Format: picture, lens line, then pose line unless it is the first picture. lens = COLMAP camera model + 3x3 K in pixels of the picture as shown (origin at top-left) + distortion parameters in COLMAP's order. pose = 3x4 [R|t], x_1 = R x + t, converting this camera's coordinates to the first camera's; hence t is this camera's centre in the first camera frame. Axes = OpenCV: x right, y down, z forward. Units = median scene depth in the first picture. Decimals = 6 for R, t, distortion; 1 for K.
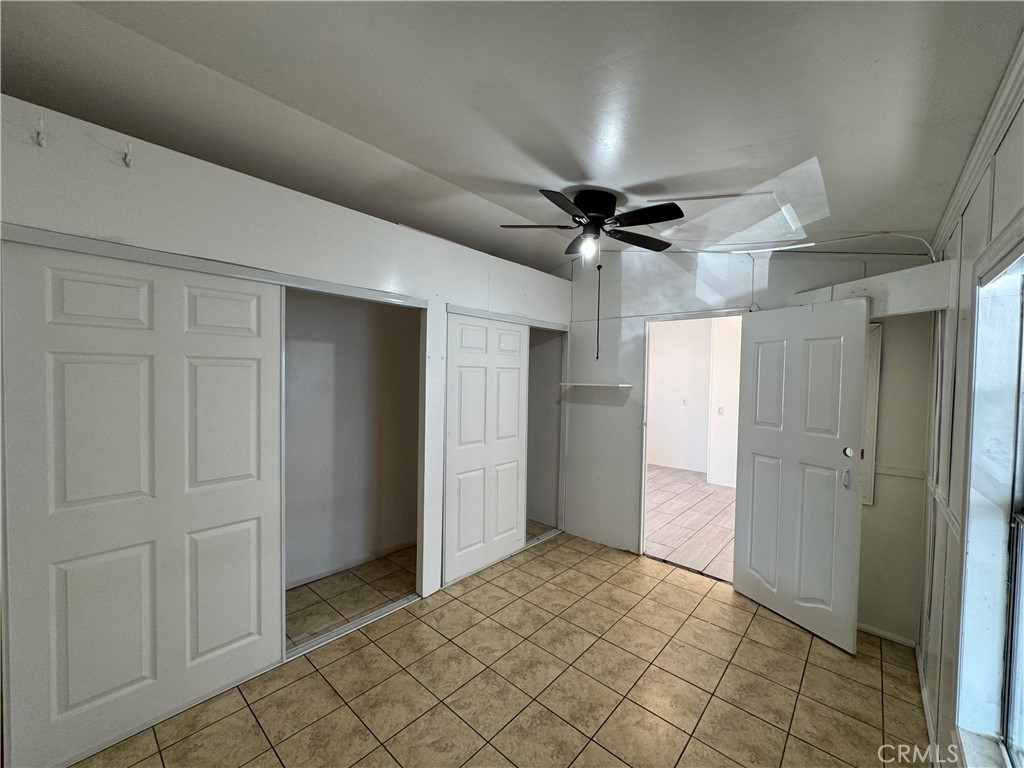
lens RADIAL K [[407.5, 0, 512.0], [0, 407.5, 384.0], [0, 0, 1]] dist [-0.001925, 0.000128]
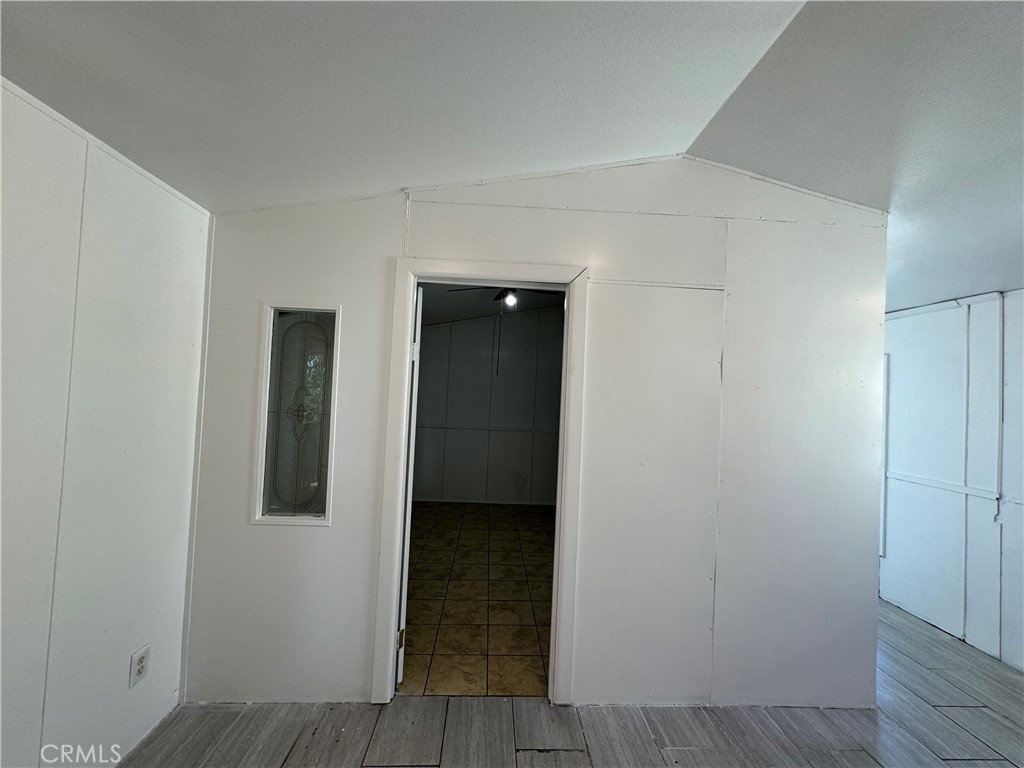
lens RADIAL K [[407.5, 0, 512.0], [0, 407.5, 384.0], [0, 0, 1]] dist [-0.001925, 0.000128]
pose [[-0.705795, -0.070595, -0.704890, 1.007504], [-0.075720, 0.996840, -0.024016, 0.002804], [0.704358, 0.036424, -0.708910, 1.731307]]
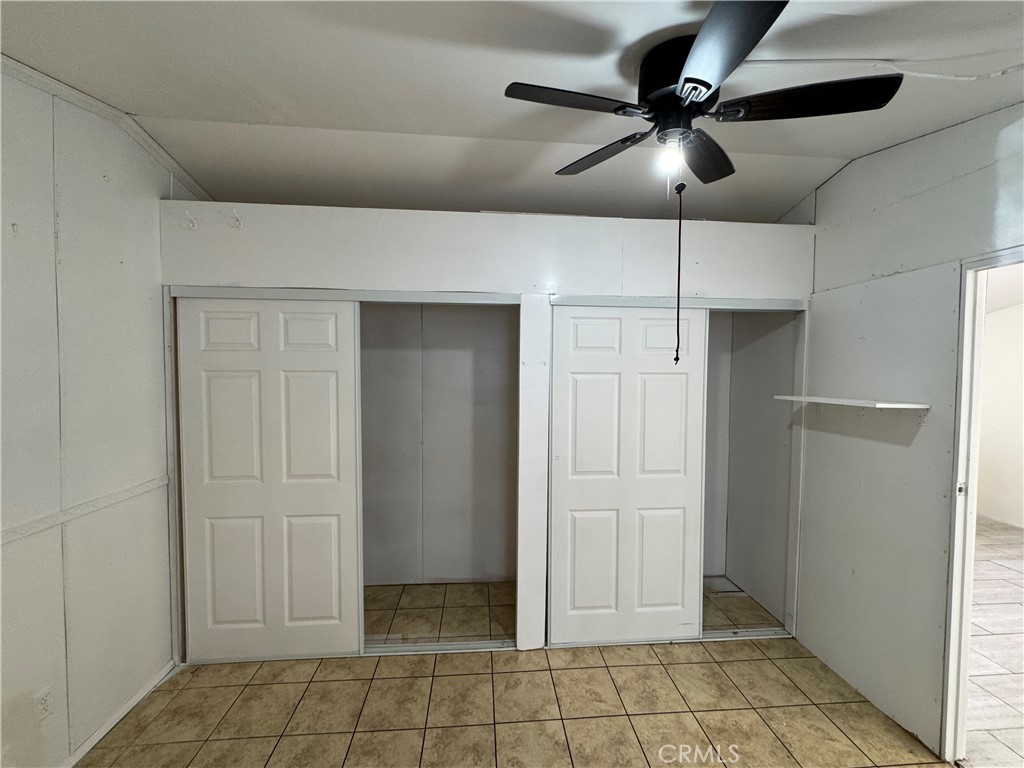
lens RADIAL K [[407.5, 0, 512.0], [0, 407.5, 384.0], [0, 0, 1]] dist [-0.001925, 0.000128]
pose [[0.723348, 0.011084, -0.690395, 0.347152], [-0.009988, 0.999934, 0.005589, -0.027005], [0.690412, 0.002853, 0.723411, 0.384354]]
